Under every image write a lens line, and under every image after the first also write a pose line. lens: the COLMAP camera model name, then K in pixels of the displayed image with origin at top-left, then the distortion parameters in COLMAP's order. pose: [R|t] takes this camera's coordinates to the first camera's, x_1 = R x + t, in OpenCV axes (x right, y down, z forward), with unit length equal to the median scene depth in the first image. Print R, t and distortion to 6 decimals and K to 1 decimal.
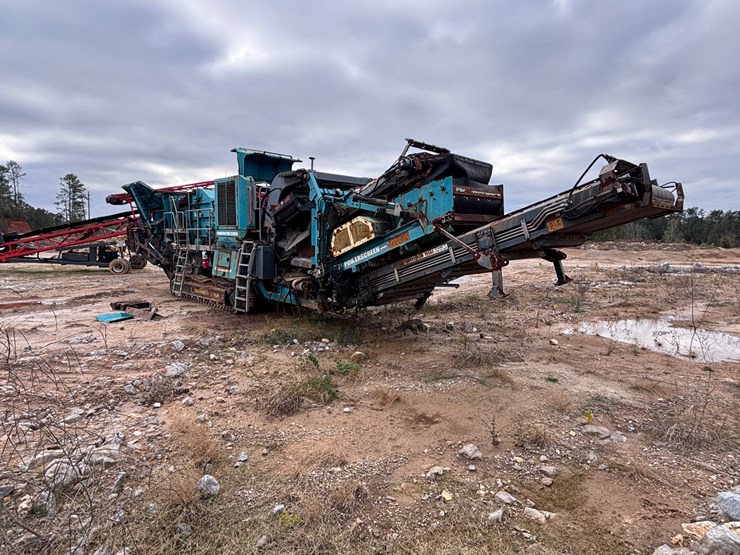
lens RADIAL K [[413.2, 0, 368.4], [0, 413.2, 275.9], [0, 0, 1]] dist [0.000772, -0.001597]
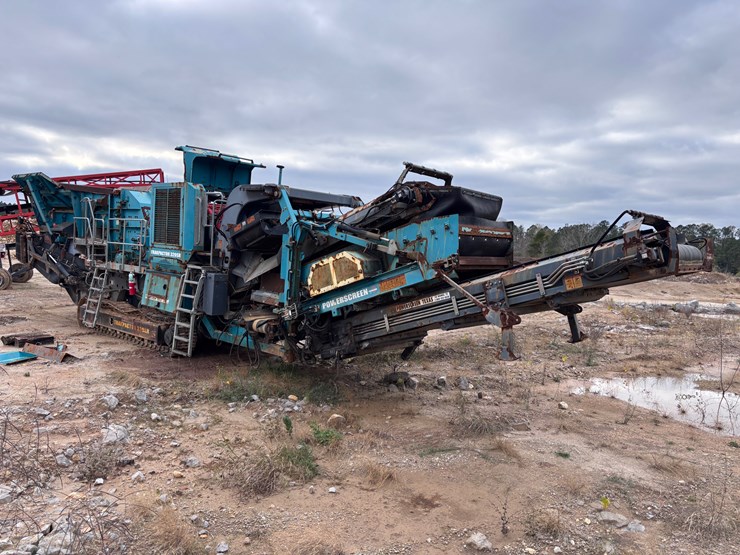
lens RADIAL K [[548.7, 0, 367.2], [0, 548.7, 279.4], [0, 0, 1]] dist [0.009665, 0.008848]
pose [[0.995186, 0.044702, 0.087220, -0.069263], [-0.042322, 0.998685, -0.028946, -0.055191], [-0.088399, 0.025116, 0.995768, -0.103459]]
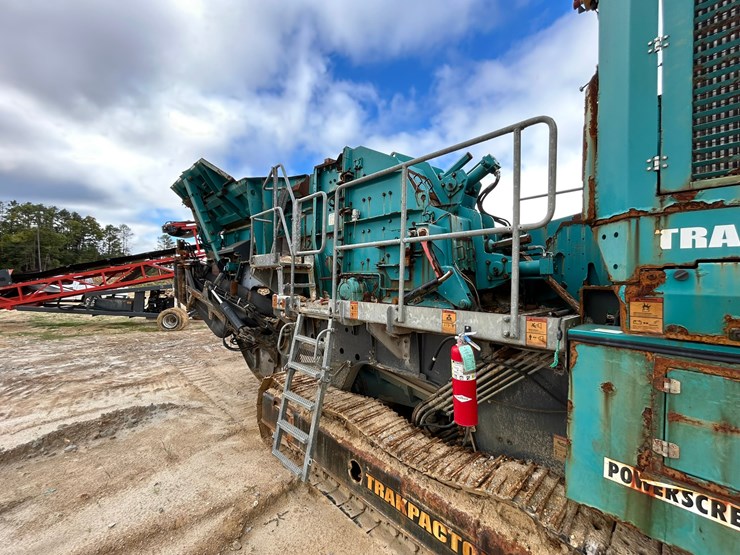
lens RADIAL K [[294.4, 0, 371.6], [0, 294.4, 278.4], [0, 0, 1]] dist [0.000829, 0.000118]
pose [[0.999848, 0.014703, -0.009419, -0.652490], [-0.015656, 0.993726, -0.110744, -0.108956], [0.007732, 0.110874, 0.993804, 1.257370]]
